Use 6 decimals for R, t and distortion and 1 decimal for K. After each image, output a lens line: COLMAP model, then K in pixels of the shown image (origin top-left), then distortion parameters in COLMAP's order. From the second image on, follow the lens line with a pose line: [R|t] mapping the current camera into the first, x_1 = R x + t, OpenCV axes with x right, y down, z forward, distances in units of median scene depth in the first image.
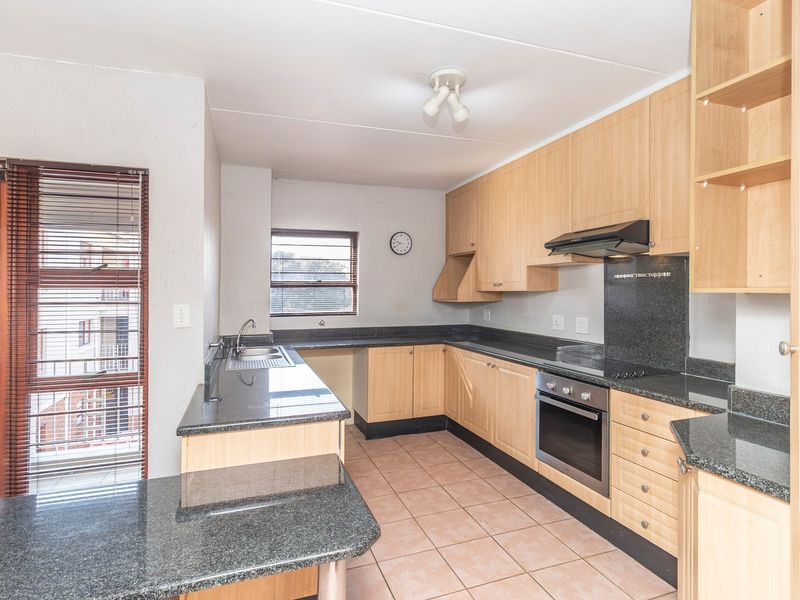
lens RADIAL K [[413.8, 0, 381.2], [0, 413.8, 295.0], [0, 0, 1]] dist [-0.001524, -0.000057]
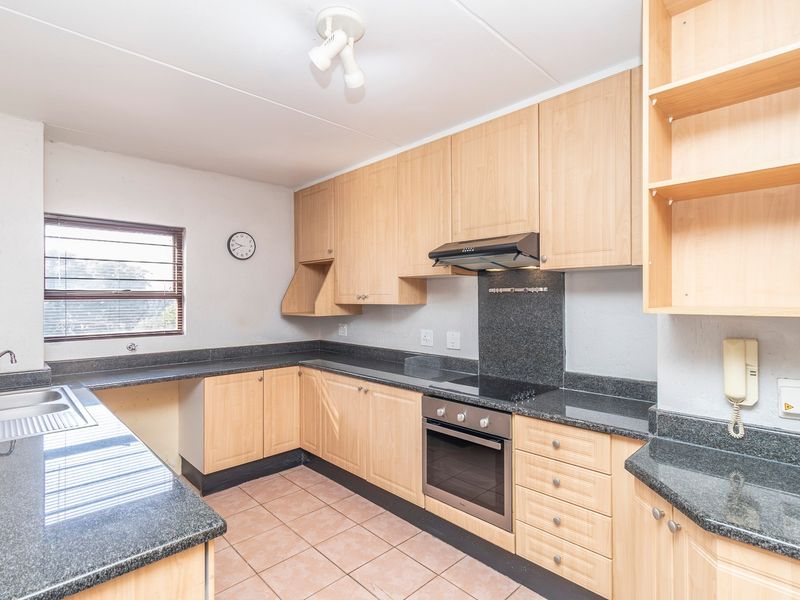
lens RADIAL K [[405.4, 0, 380.1], [0, 405.4, 308.5], [0, 0, 1]] dist [0.002201, 0.000227]
pose [[0.907172, -0.007748, 0.420690, -0.067639], [0.002444, 0.999911, 0.013147, -0.014680], [-0.420754, -0.010899, 0.907109, 0.230279]]
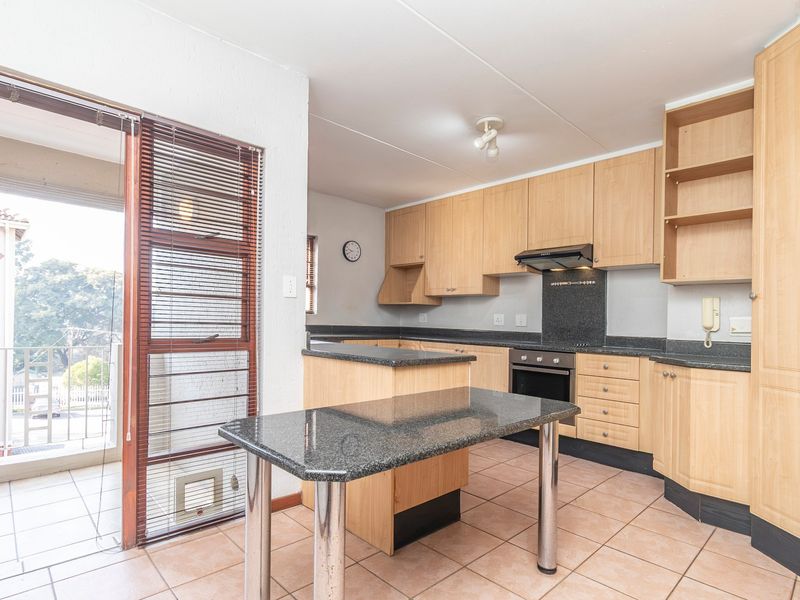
lens RADIAL K [[421.4, 0, 357.5], [0, 421.4, 319.1], [0, 0, 1]] dist [-0.000262, -0.000089]
pose [[0.924850, 0.035731, 0.378649, -0.566724], [-0.034111, 0.999358, -0.010988, 0.108703], [-0.378799, -0.002754, 0.925475, -0.083294]]
